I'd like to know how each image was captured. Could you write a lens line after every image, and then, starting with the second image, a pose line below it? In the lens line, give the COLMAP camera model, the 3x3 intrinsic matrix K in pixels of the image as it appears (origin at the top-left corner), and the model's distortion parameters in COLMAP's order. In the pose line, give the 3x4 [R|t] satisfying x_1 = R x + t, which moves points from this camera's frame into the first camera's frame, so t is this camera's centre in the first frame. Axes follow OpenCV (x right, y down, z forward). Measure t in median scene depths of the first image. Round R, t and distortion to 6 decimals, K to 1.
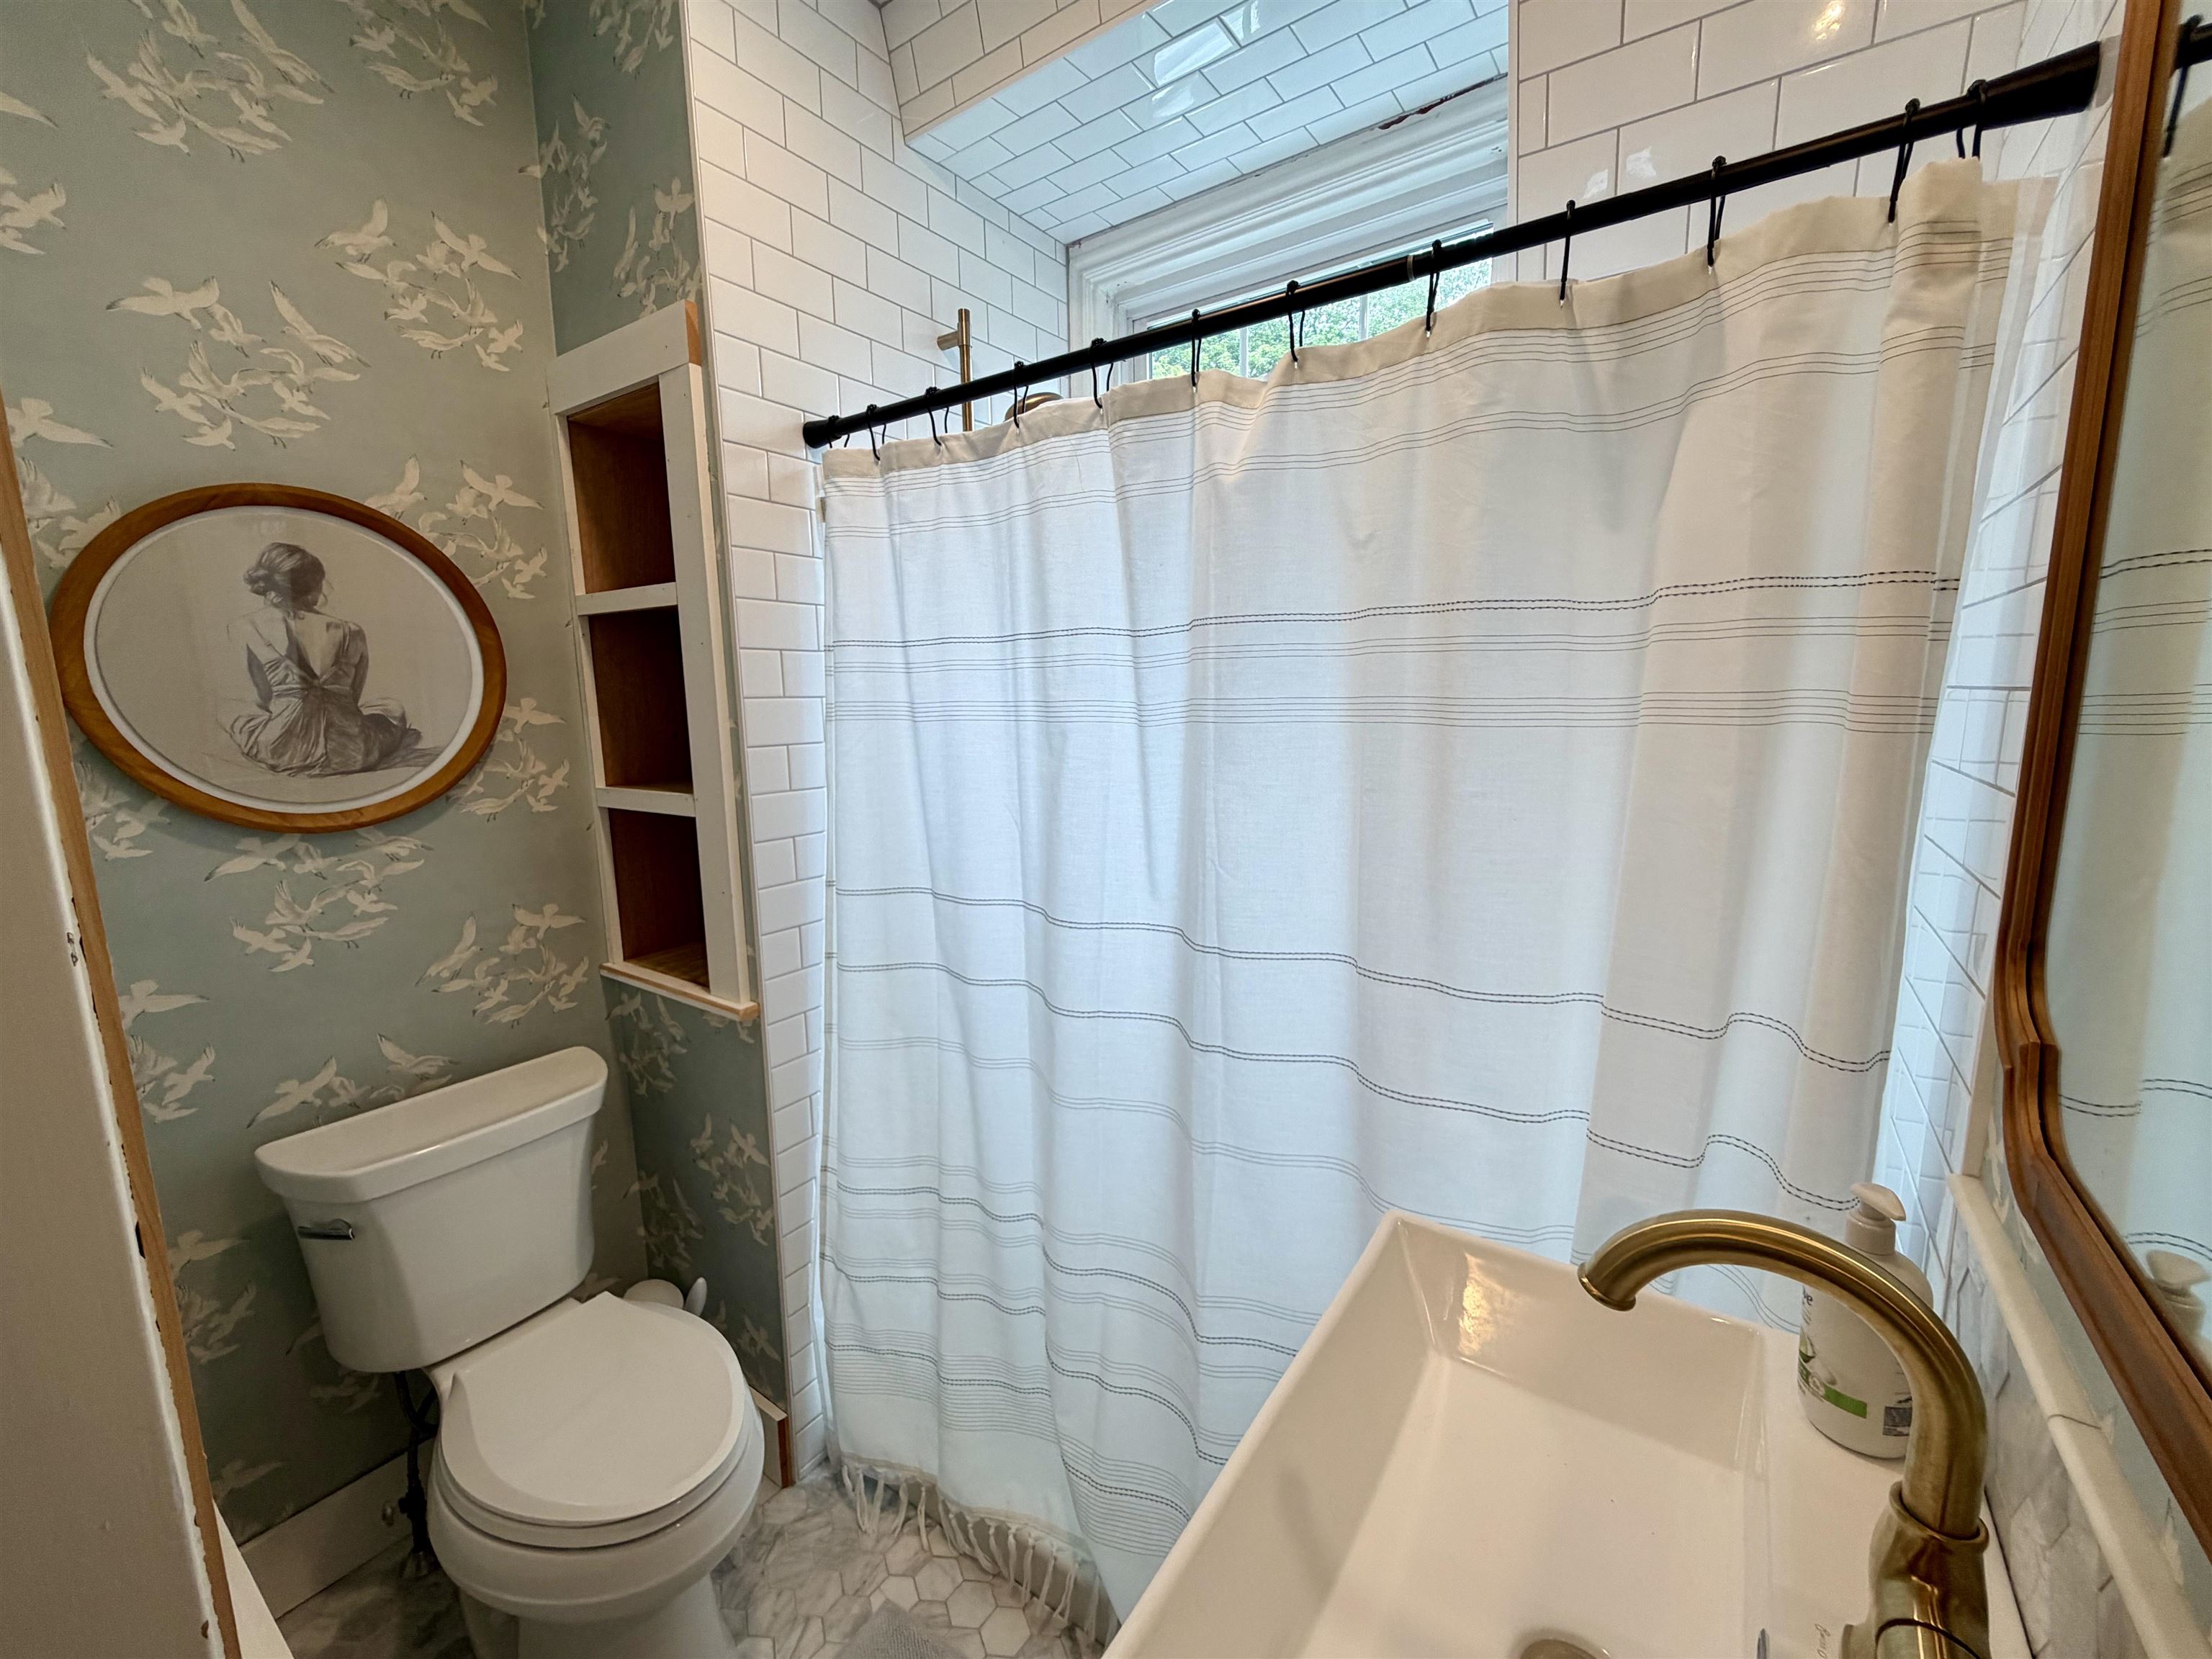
lens RADIAL K [[886.9, 0, 1107.3], [0, 886.9, 830.7], [0, 0, 1]] dist [-0.001088, 0.000198]
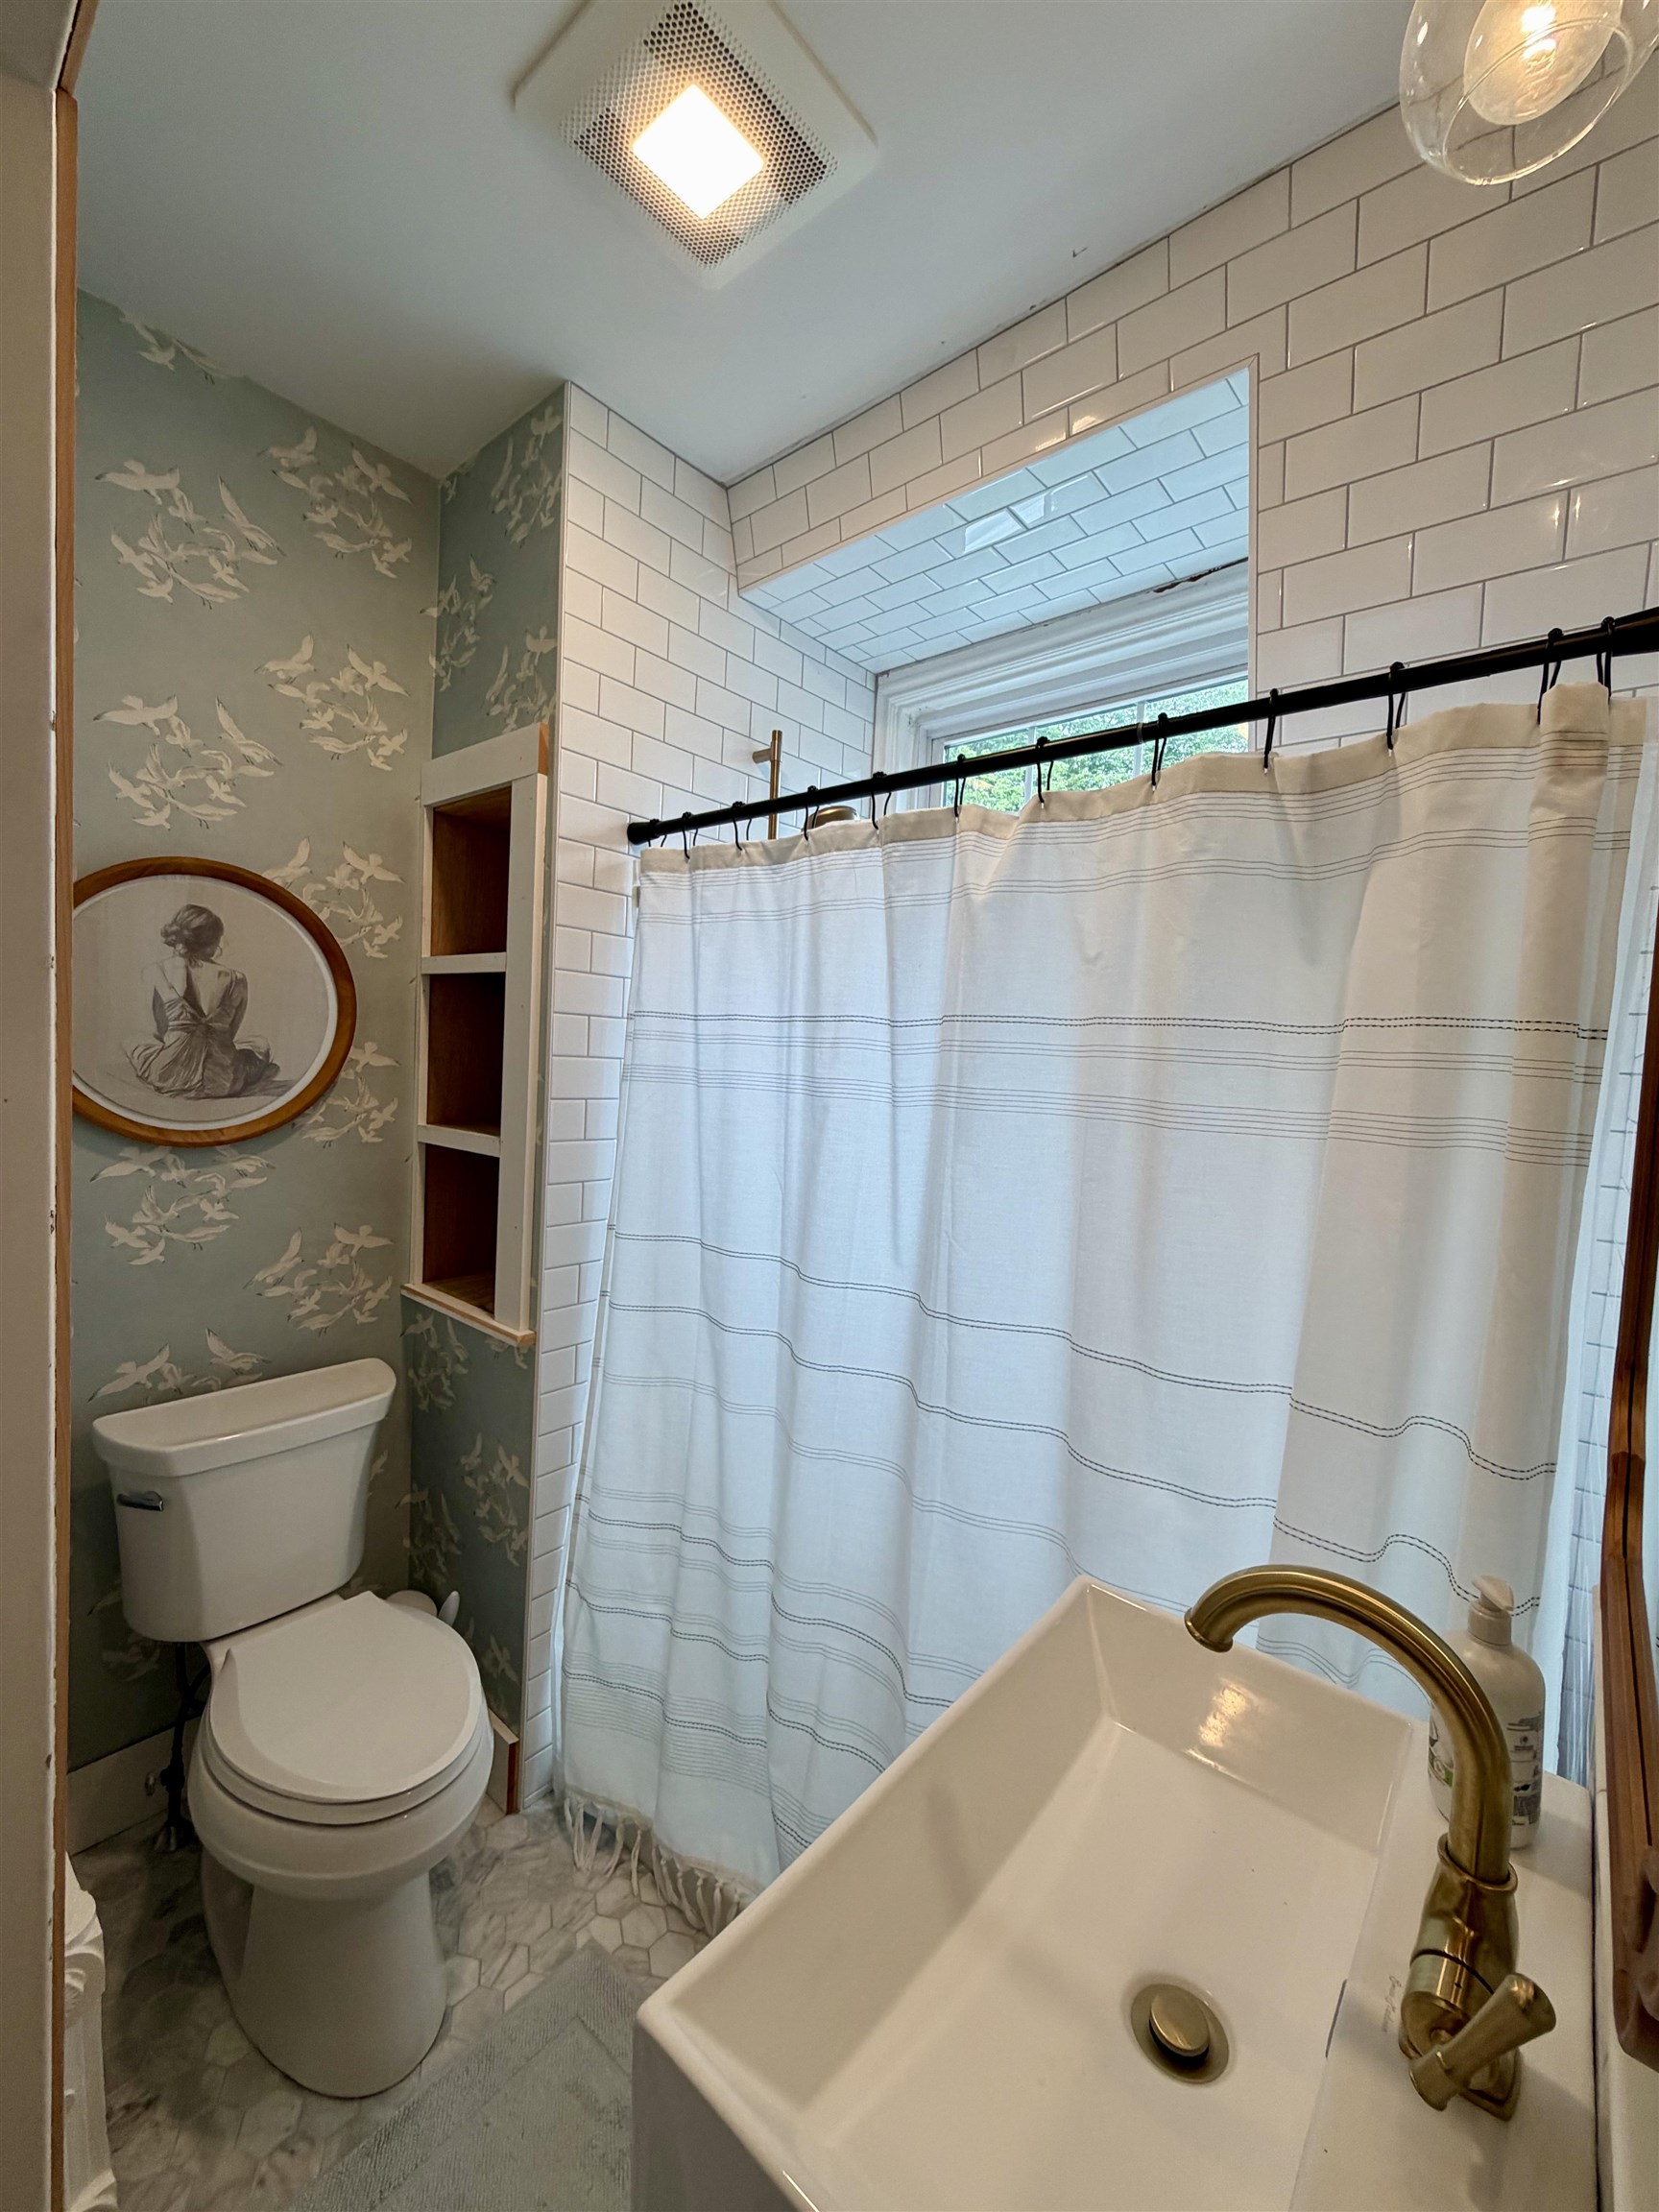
lens RADIAL K [[886.9, 0, 833.8], [0, 886.9, 1107.3], [0, 0, 1]] dist [-0.001088, 0.000198]
pose [[0.993890, 0.069217, -0.085969, 0.051991], [-0.077578, 0.992153, -0.098051, -0.001421], [0.078508, 0.104121, 0.991461, -0.091659]]
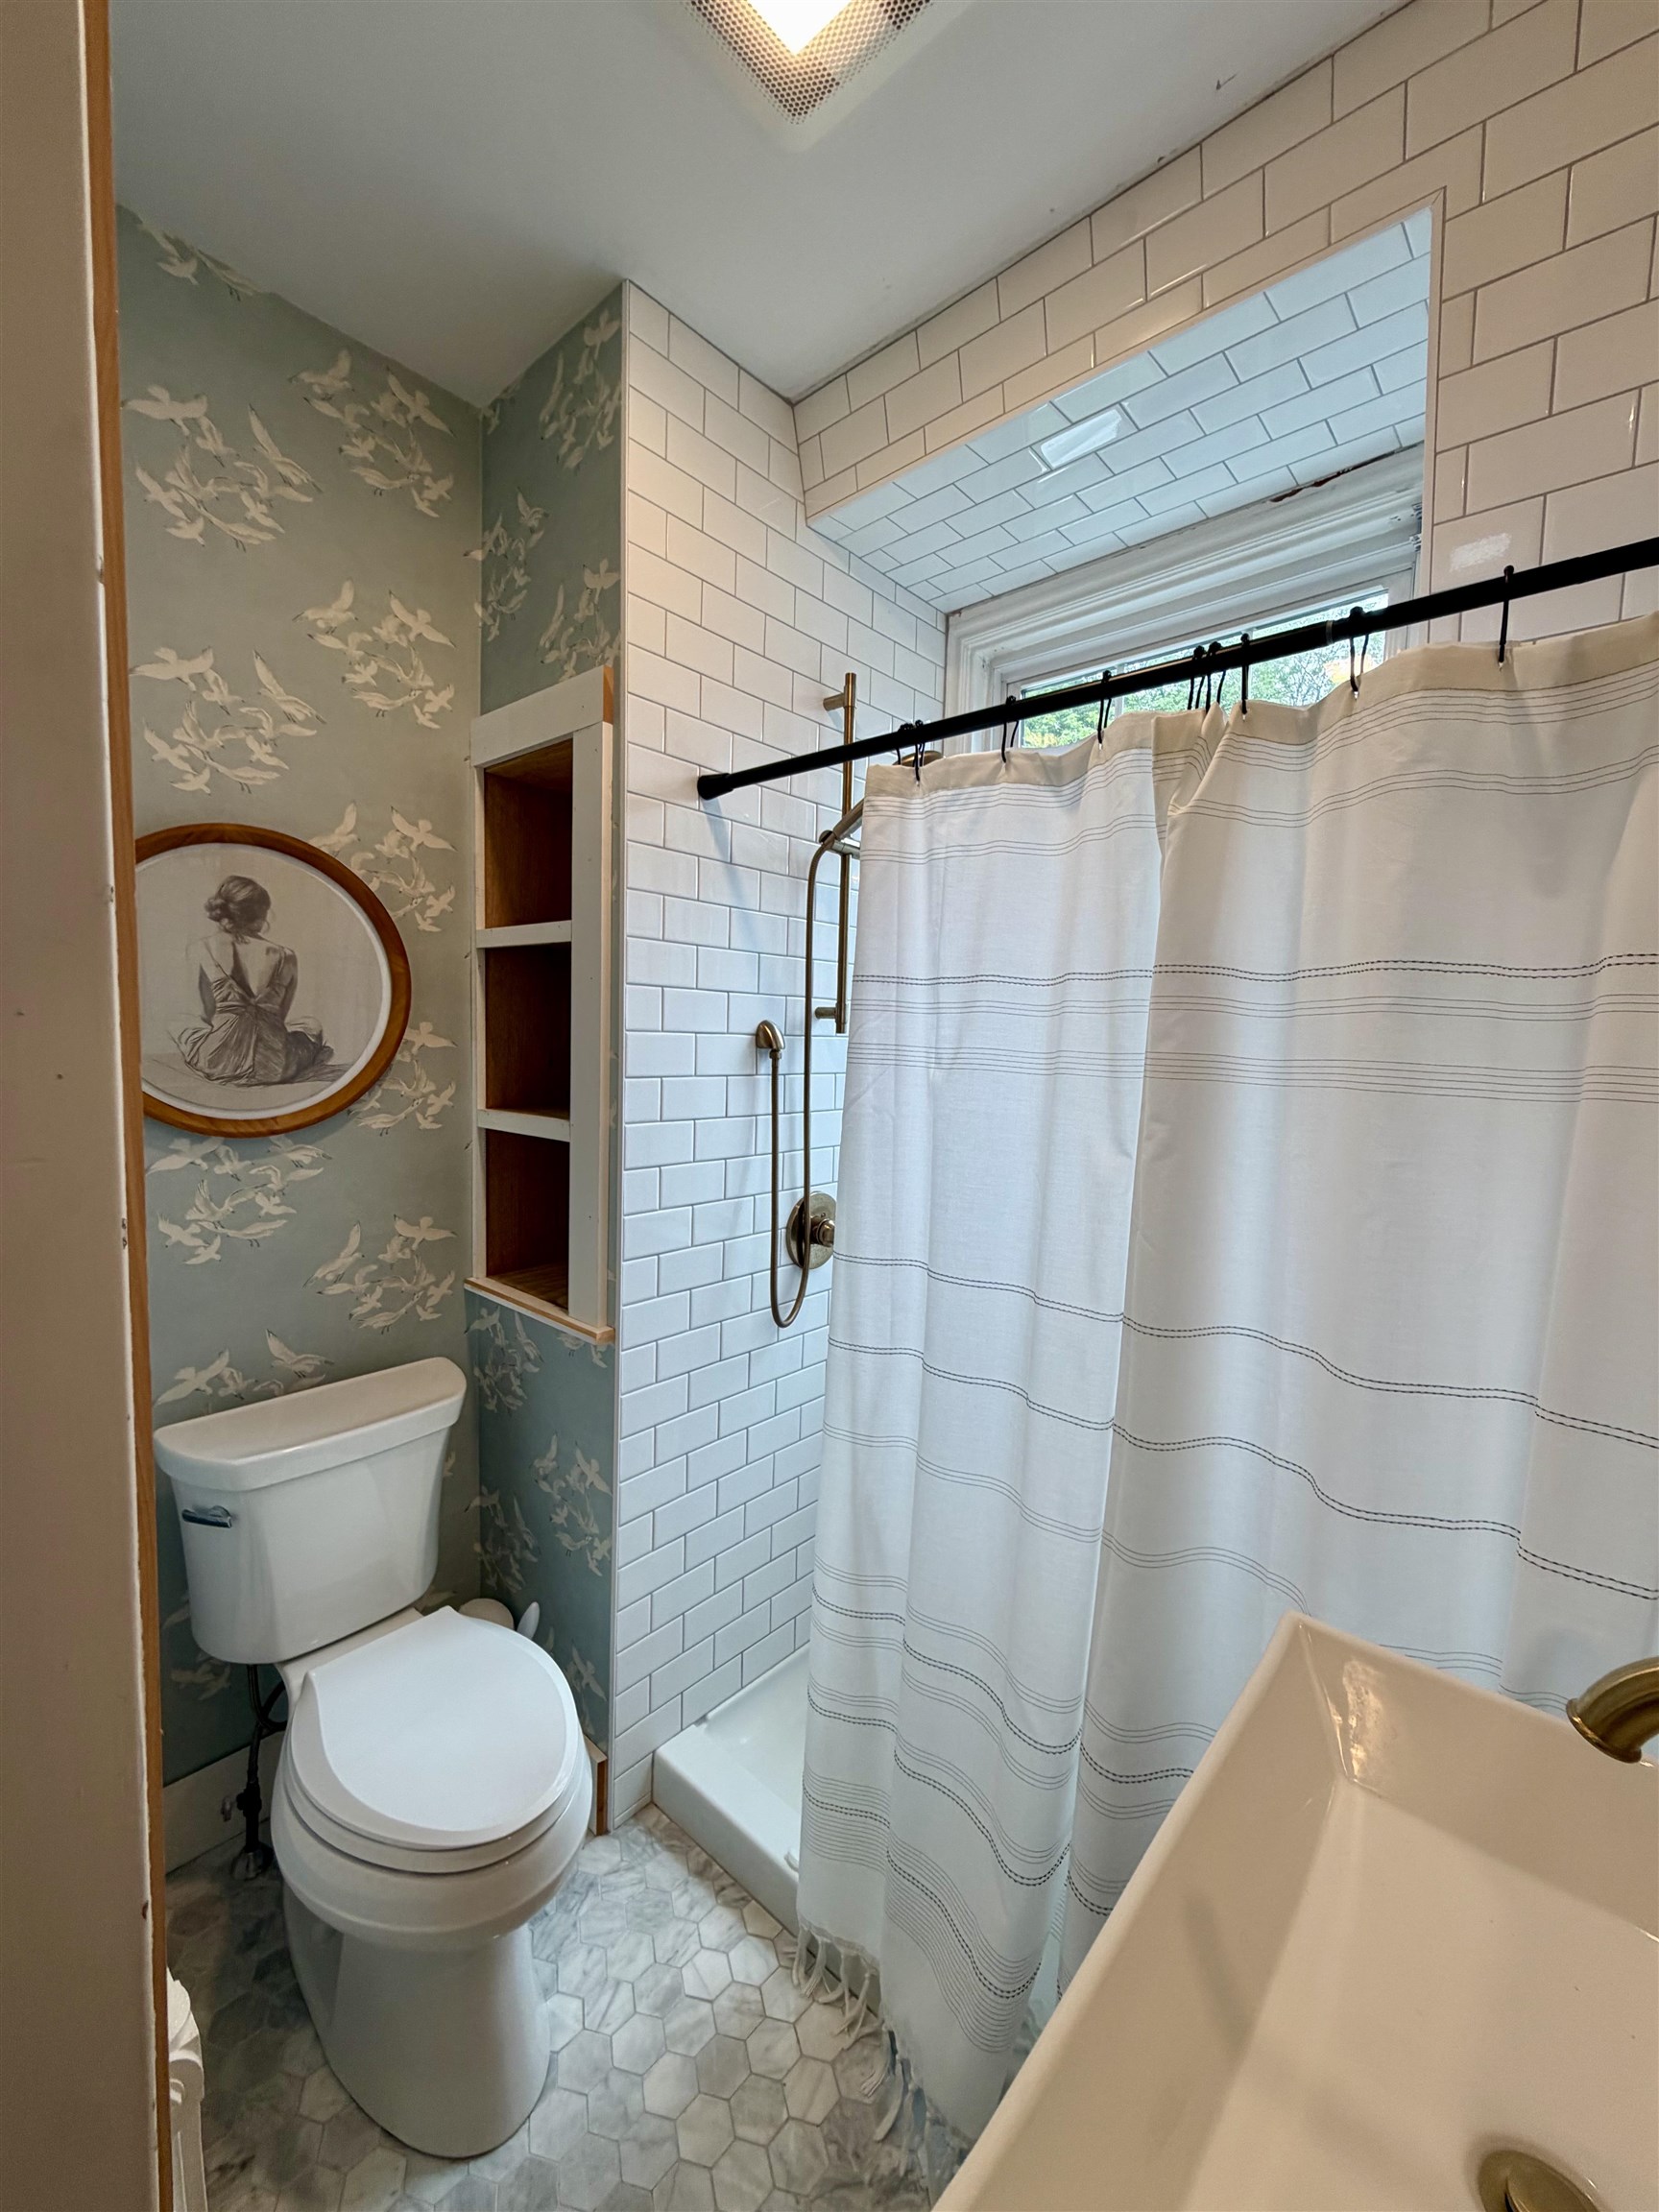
lens RADIAL K [[886.9, 0, 833.2], [0, 886.9, 1107.1], [0, 0, 1]] dist [-0.001088, 0.000198]
pose [[0.992779, 0.051054, -0.108548, -0.051941], [-0.059249, 0.995521, -0.073665, 0.002078], [0.104301, 0.079565, 0.991358, -0.002182]]
